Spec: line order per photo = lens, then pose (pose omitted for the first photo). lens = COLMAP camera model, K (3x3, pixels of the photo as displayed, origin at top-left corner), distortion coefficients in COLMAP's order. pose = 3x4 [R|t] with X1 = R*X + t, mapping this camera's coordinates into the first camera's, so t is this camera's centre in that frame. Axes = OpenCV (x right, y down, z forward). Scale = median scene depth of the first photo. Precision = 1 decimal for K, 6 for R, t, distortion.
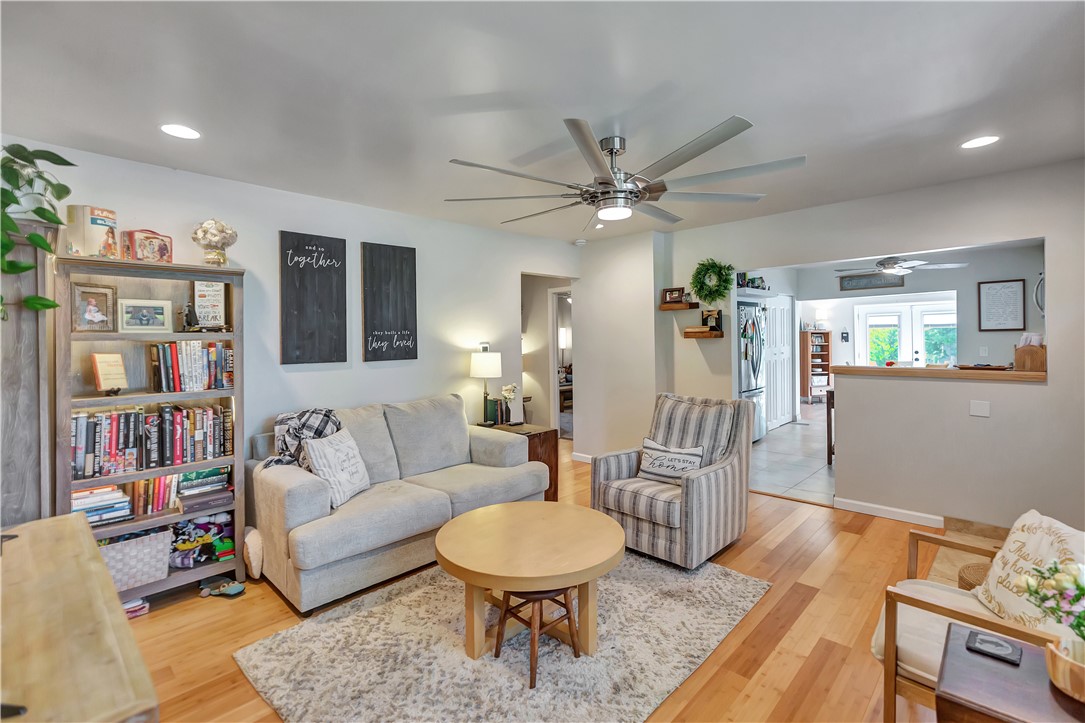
lens RADIAL K [[501.0, 0, 544.5], [0, 501.0, 343.1], [0, 0, 1]] dist [-0.040853, 0.029755]
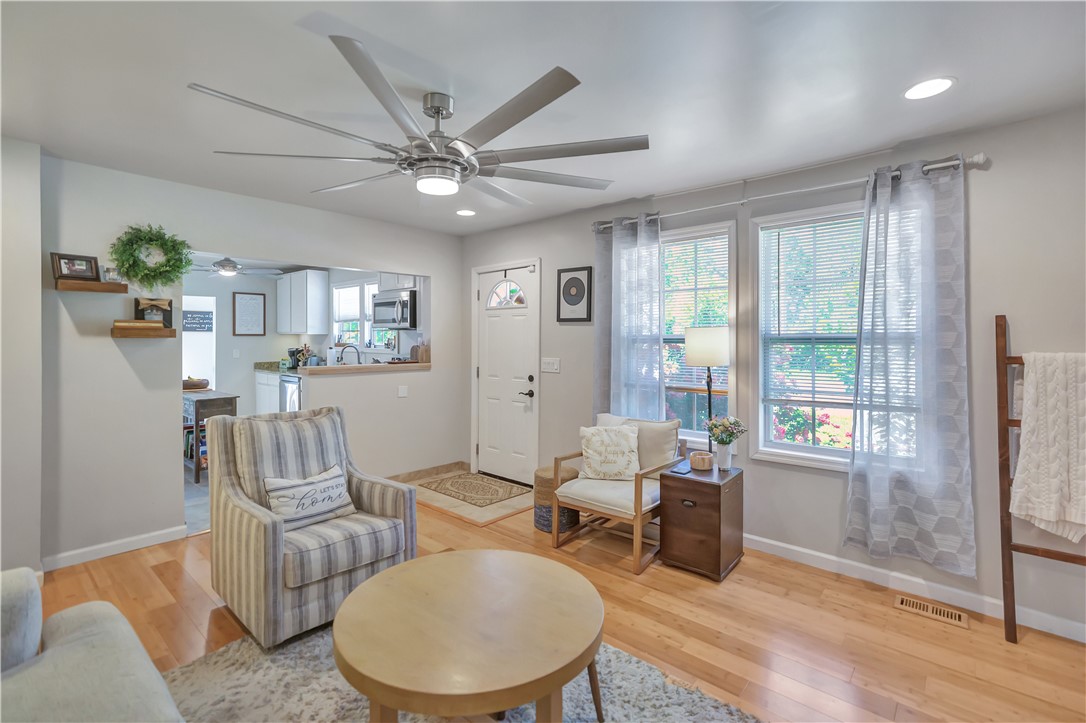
lens RADIAL K [[501.4, 0, 545.0], [0, 501.4, 343.0], [0, 0, 1]] dist [-0.040853, 0.029755]
pose [[-0.045613, 0.004644, 0.998948, -0.381740], [0.008053, 0.999958, -0.004281, 0.004675], [-0.998927, 0.007850, -0.045649, 0.475419]]
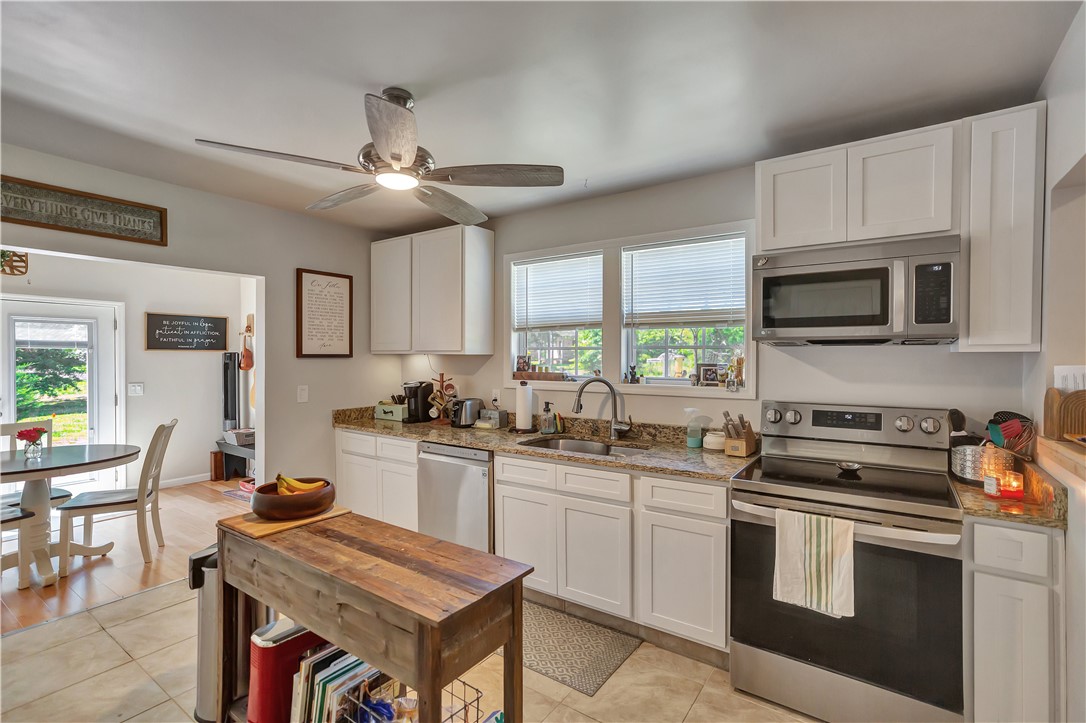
lens RADIAL K [[508.0, 0, 543.0], [0, 508.0, 361.5], [0, 0, 1]] dist [-0.041610, 0.031642]
pose [[-0.151098, 0.007661, 0.988489, 0.391322], [0.011909, 0.999912, -0.005929, -0.017935], [-0.988447, 0.010876, -0.151176, 1.123803]]
